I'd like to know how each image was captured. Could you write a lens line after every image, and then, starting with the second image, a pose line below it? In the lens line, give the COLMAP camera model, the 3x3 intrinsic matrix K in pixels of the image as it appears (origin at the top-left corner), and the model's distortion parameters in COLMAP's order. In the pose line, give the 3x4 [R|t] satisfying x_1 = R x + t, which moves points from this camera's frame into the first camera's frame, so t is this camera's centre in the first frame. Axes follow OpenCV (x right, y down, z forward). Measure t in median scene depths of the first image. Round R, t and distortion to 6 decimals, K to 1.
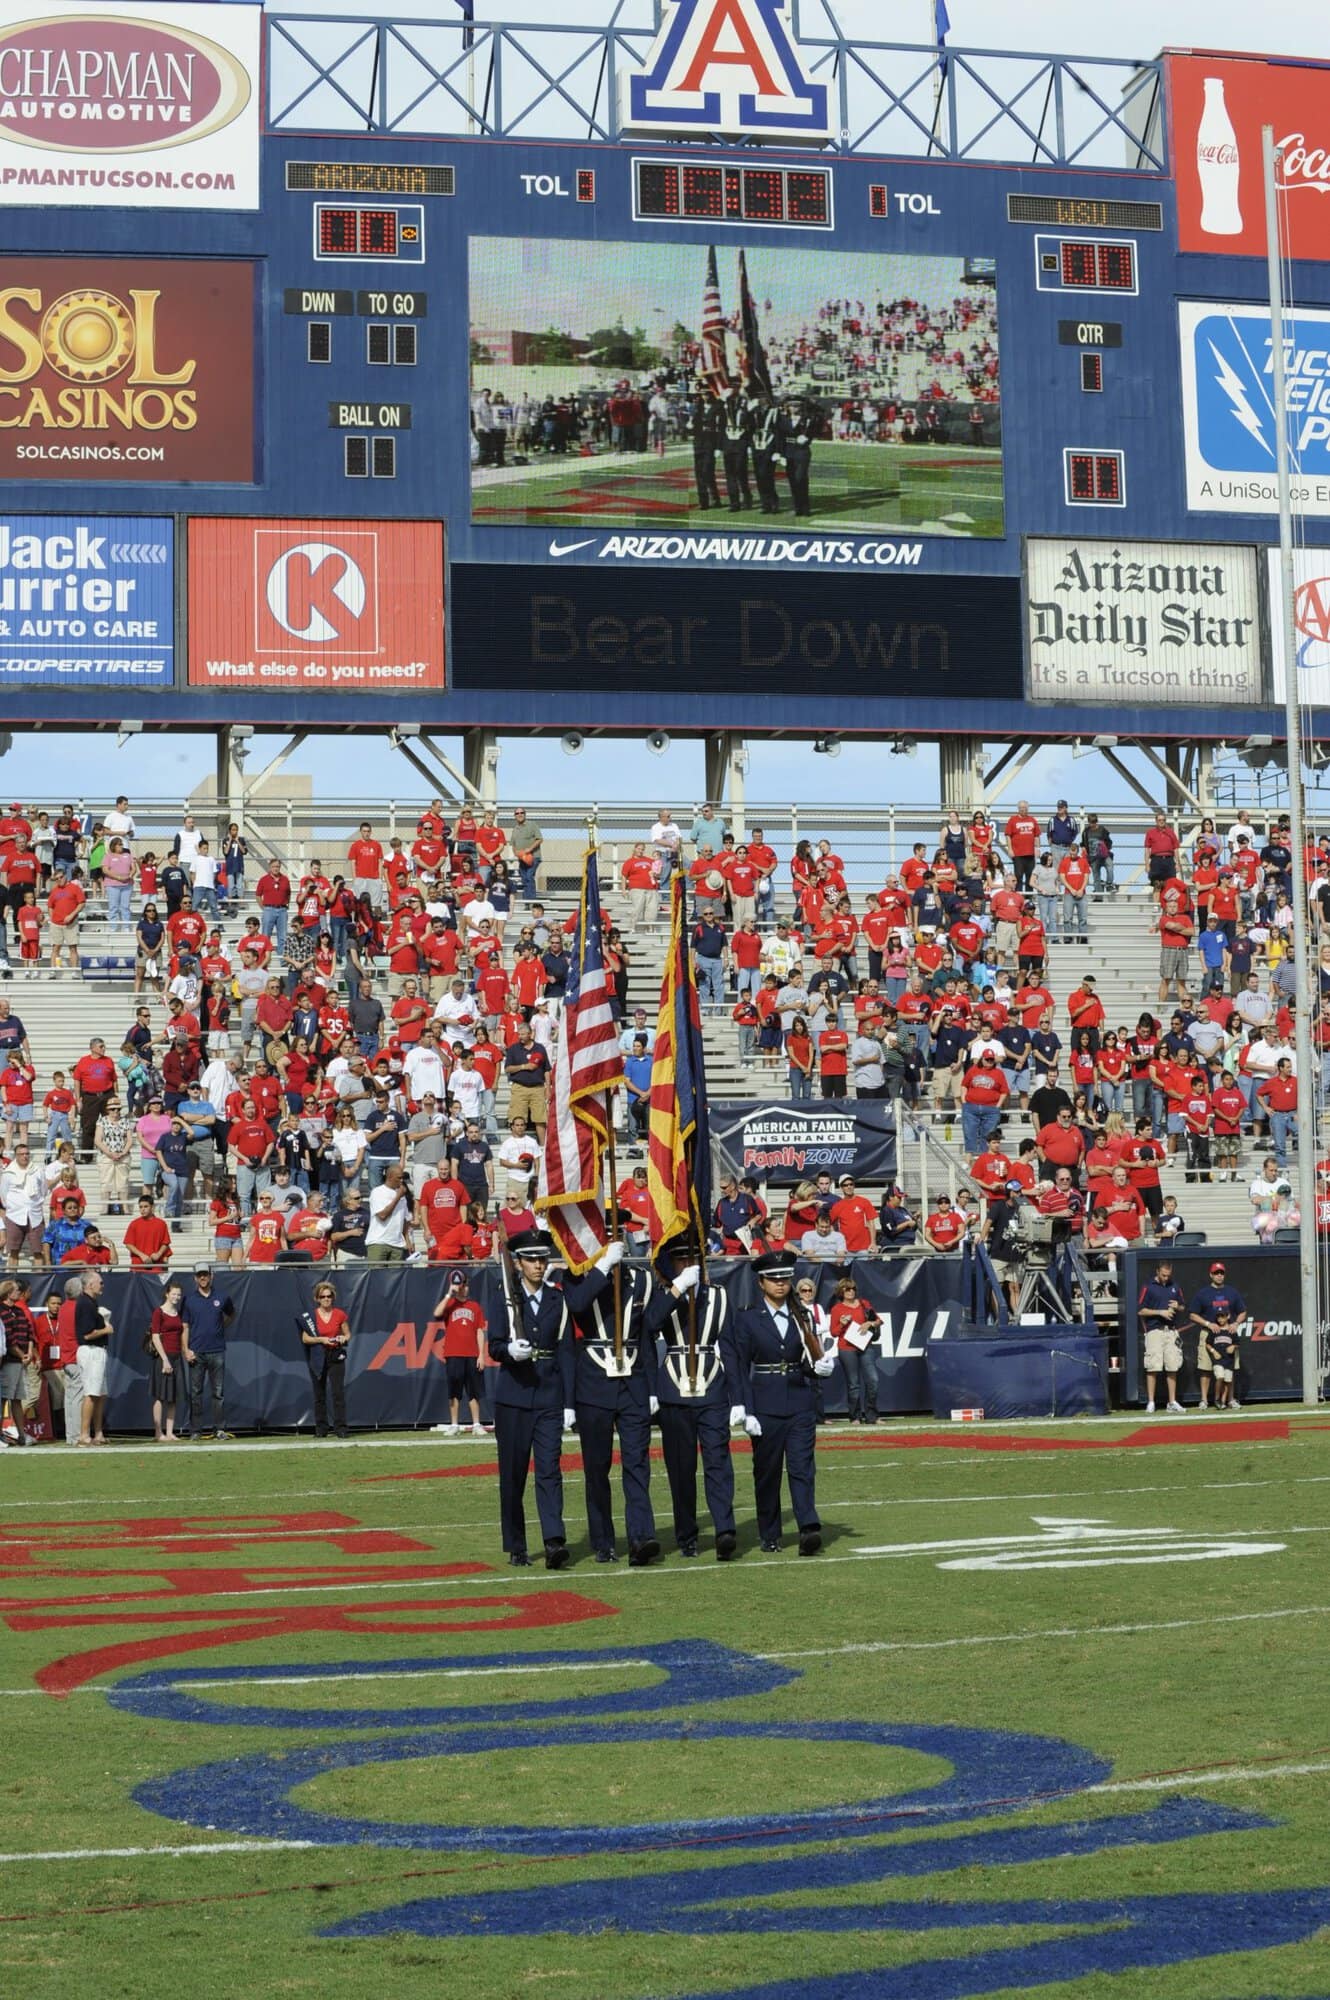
lens RADIAL K [[3990.5, 0, 705.6], [0, 3990.5, 1036.2], [0, 0, 1]] dist [-0.373503, -0.004043]
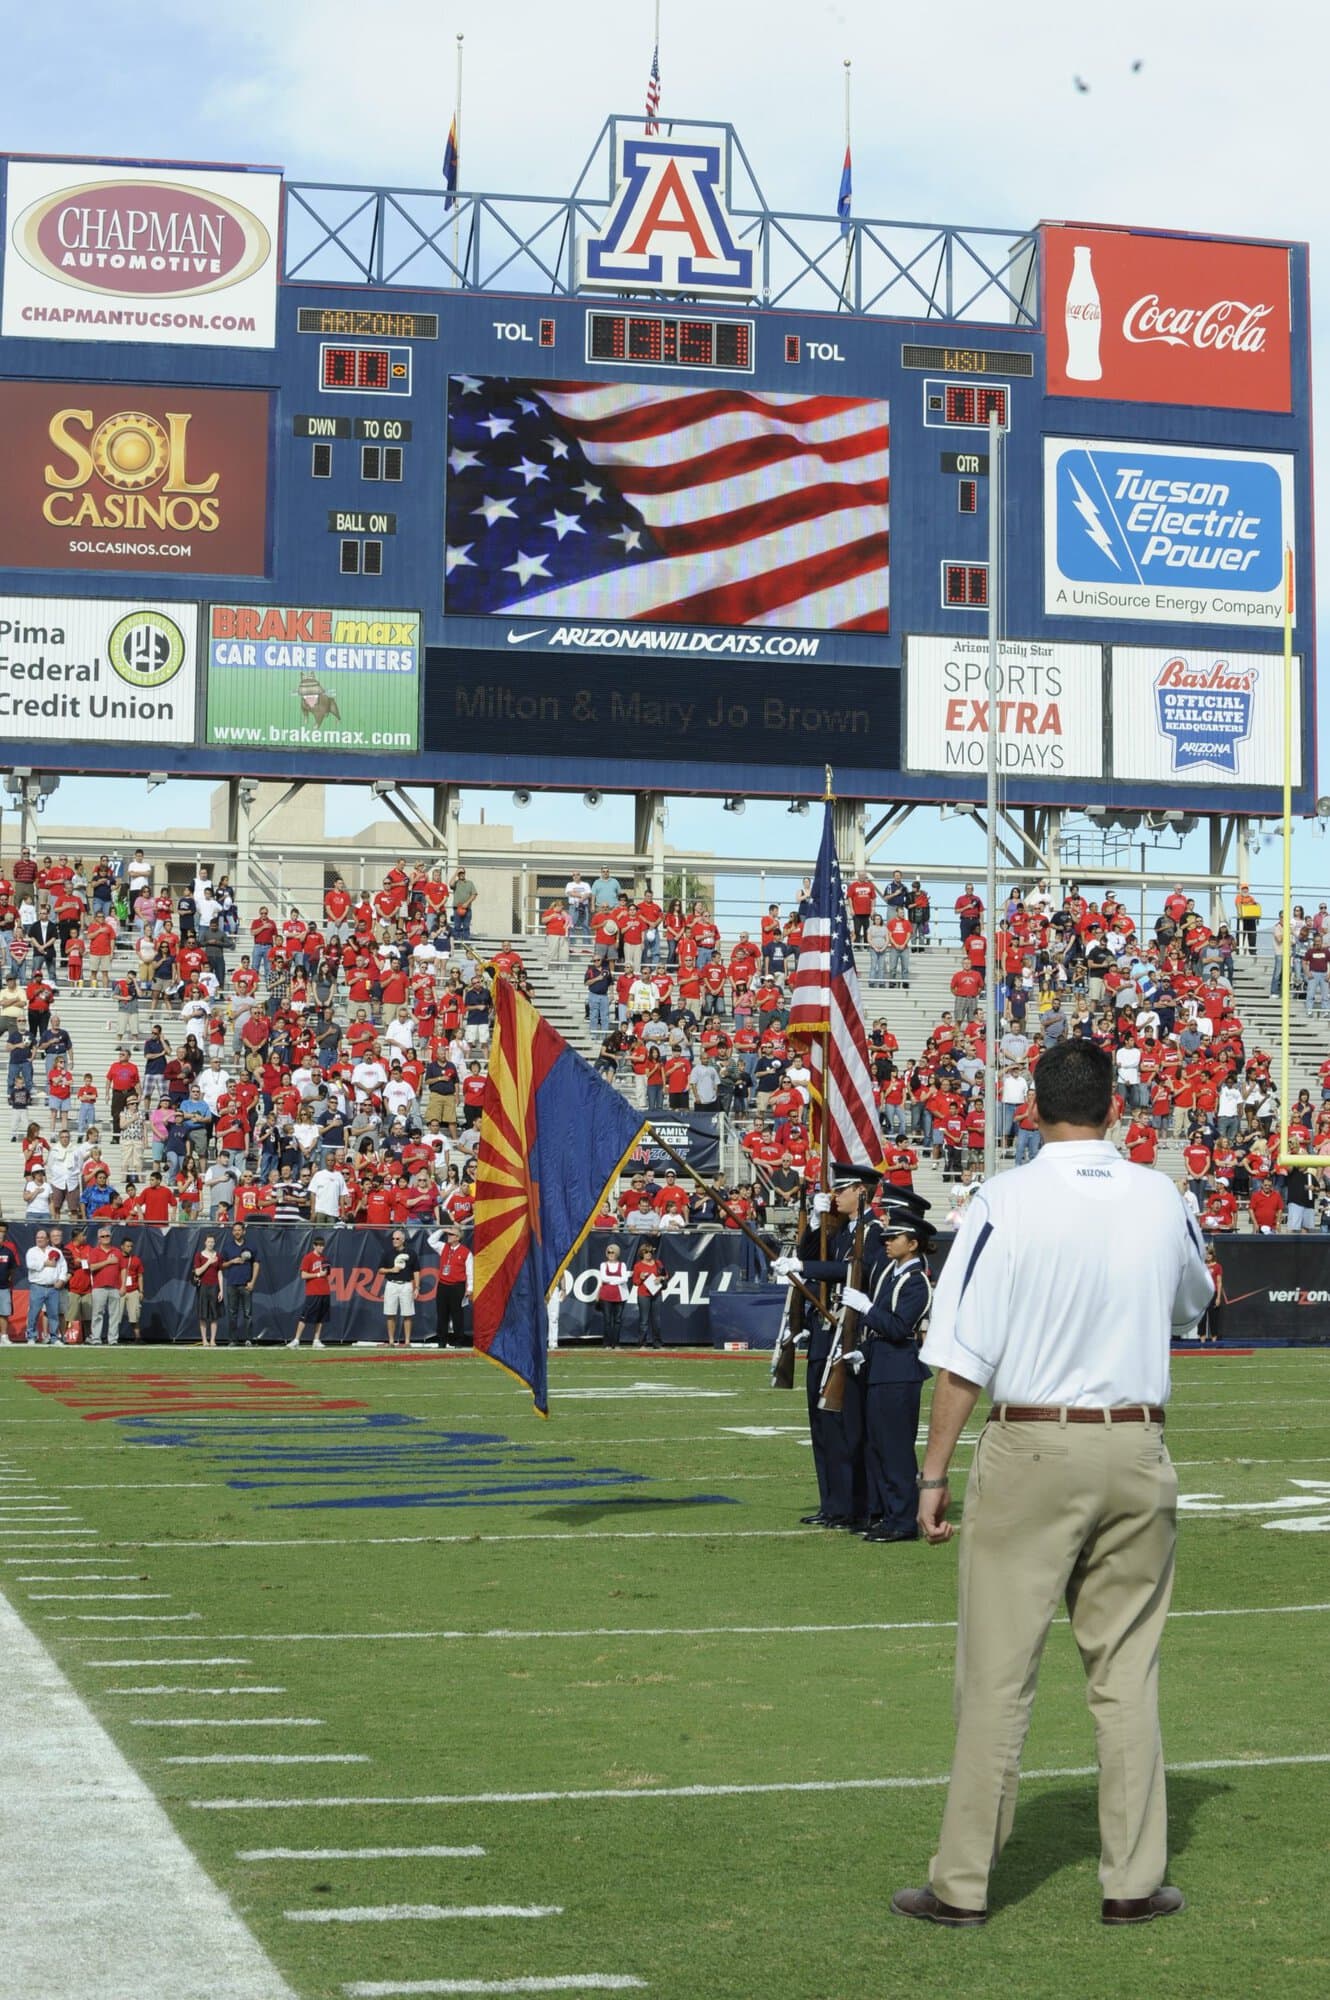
lens RADIAL K [[3990.5, 0, 705.6], [0, 3990.5, 1036.2], [0, 0, 1]] dist [-0.373503, -0.004043]
pose [[0.999545, 0.029440, -0.006607, 0.032525], [-0.029382, 0.999531, 0.008676, -0.013489], [0.006860, -0.008478, 0.999941, -0.211515]]
